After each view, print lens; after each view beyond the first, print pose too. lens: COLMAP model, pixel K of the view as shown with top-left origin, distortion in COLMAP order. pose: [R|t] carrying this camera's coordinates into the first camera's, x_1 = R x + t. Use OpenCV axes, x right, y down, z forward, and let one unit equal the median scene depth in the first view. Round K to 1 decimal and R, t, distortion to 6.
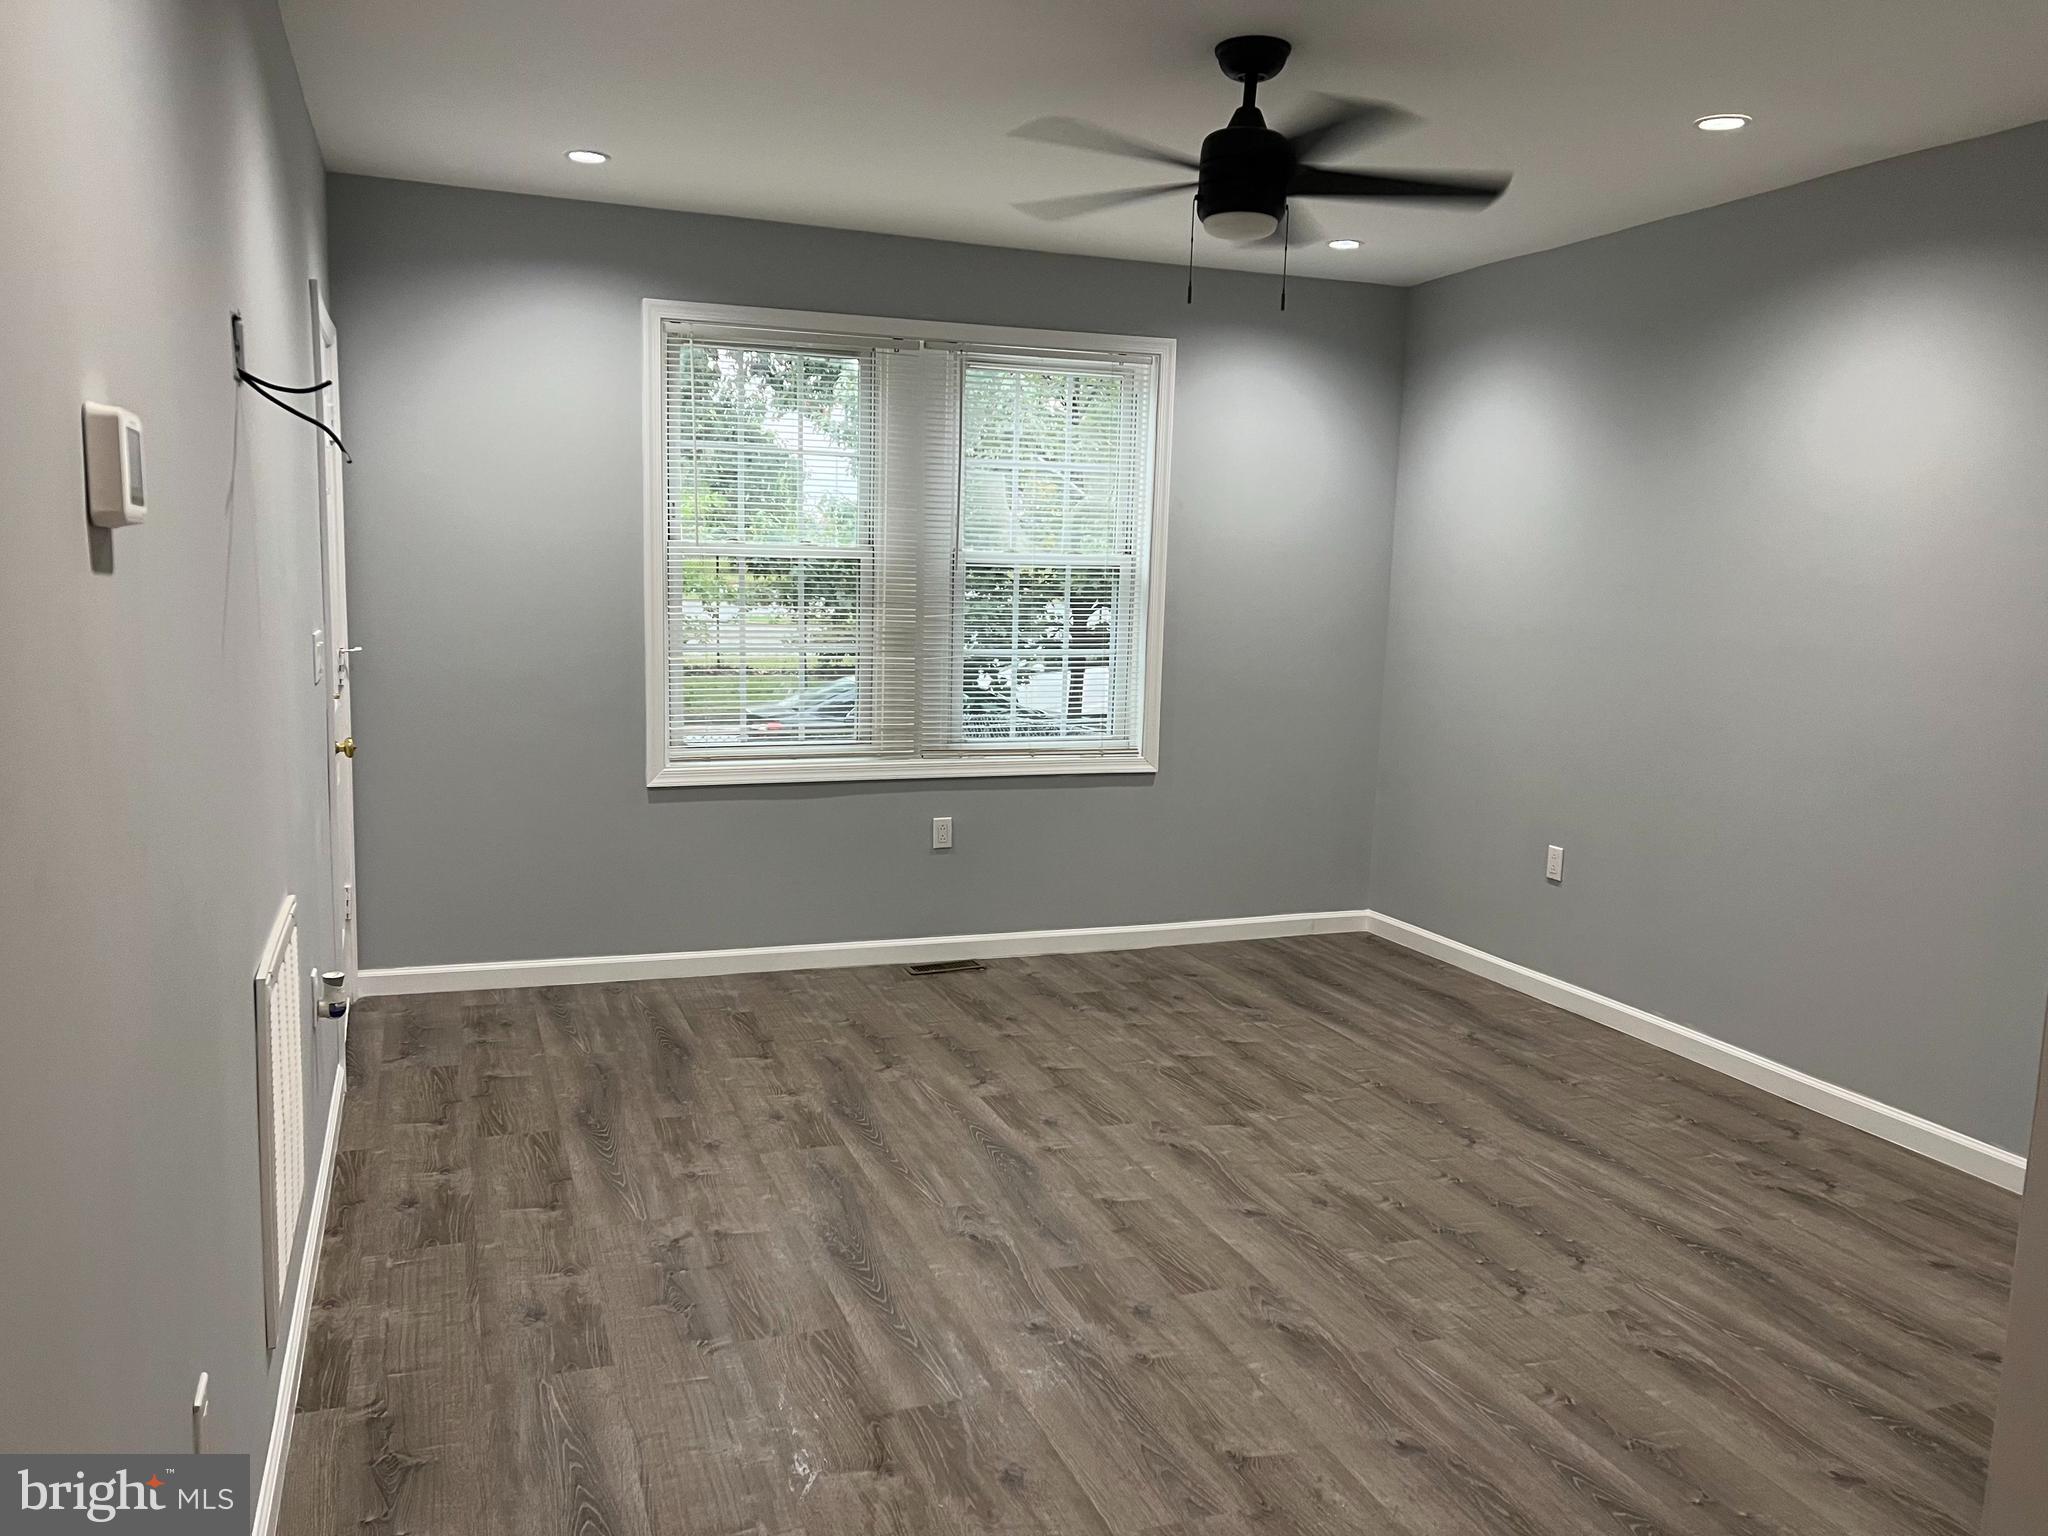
lens RADIAL K [[1529.1, 0, 1024.0], [0, 1529.1, 768.0], [0, 0, 1]] dist [0.064197, -0.055728]
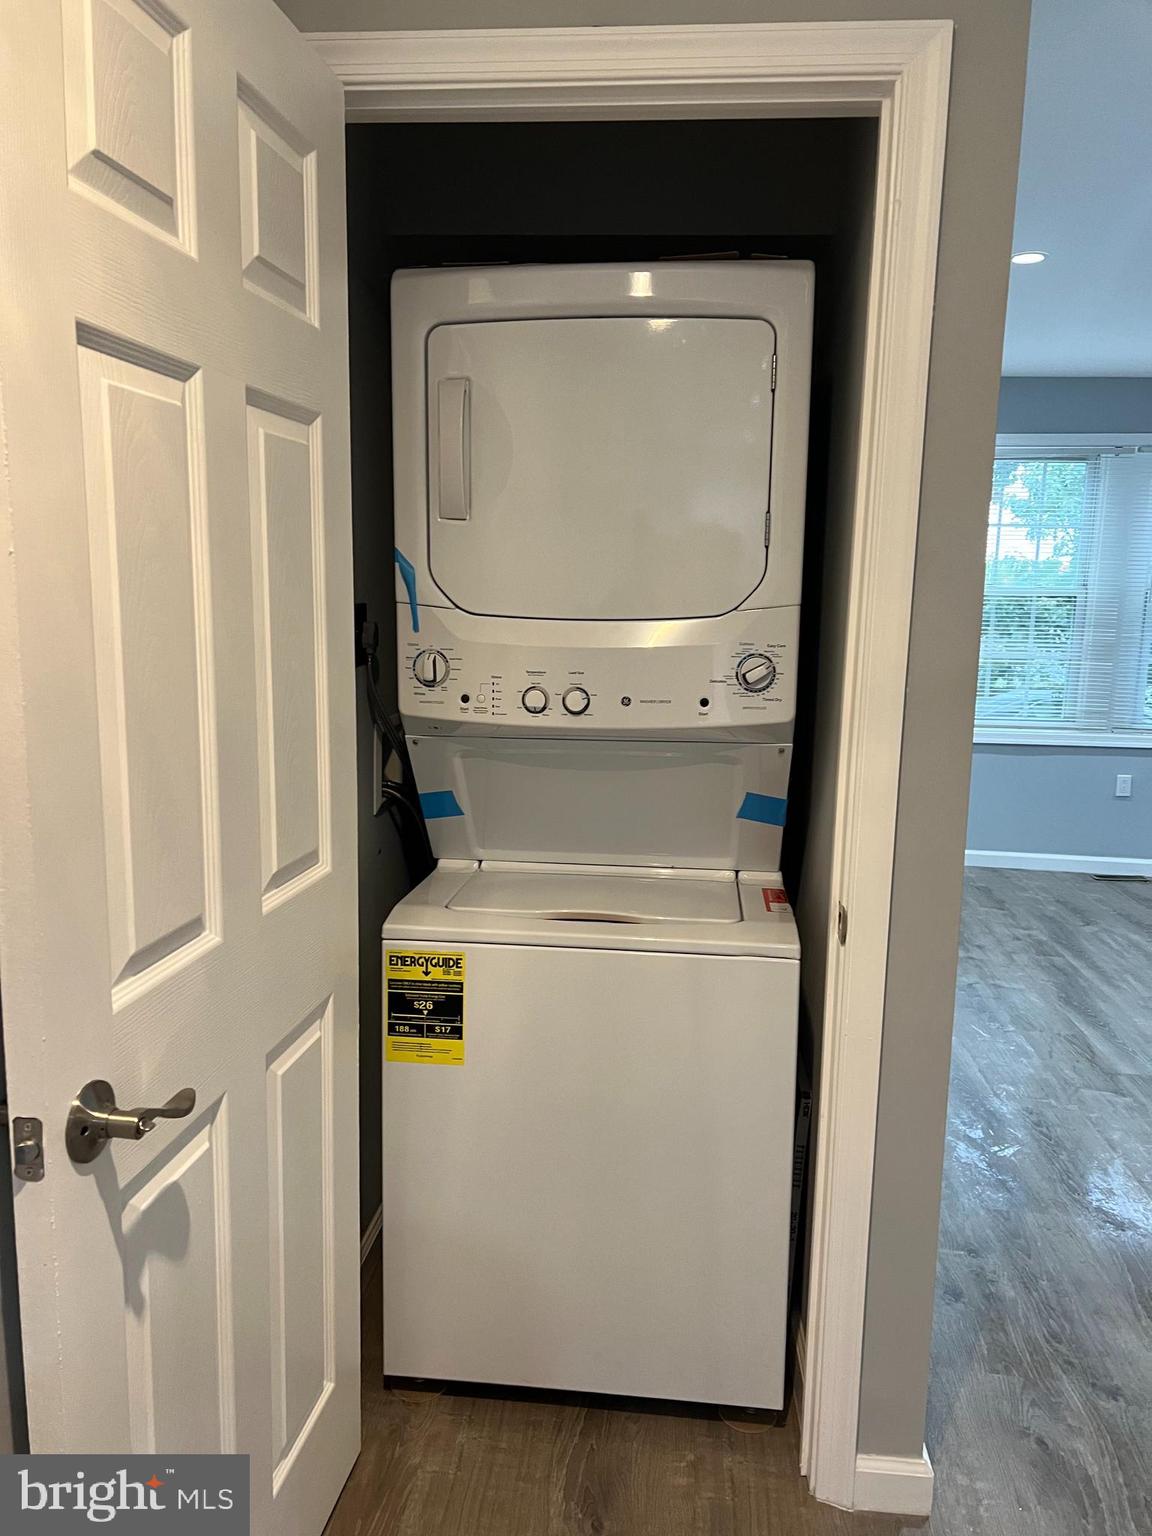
lens RADIAL K [[1172.5, 0, 576.0], [0, 1172.5, 768.0], [0, 0, 1]] dist [0.036165, 0.001886]
pose [[0.900229, 0.058554, -0.431462, -0.049481], [-0.057847, 0.998216, 0.014775, 0.051029], [0.431557, 0.011658, 0.902010, -0.299593]]
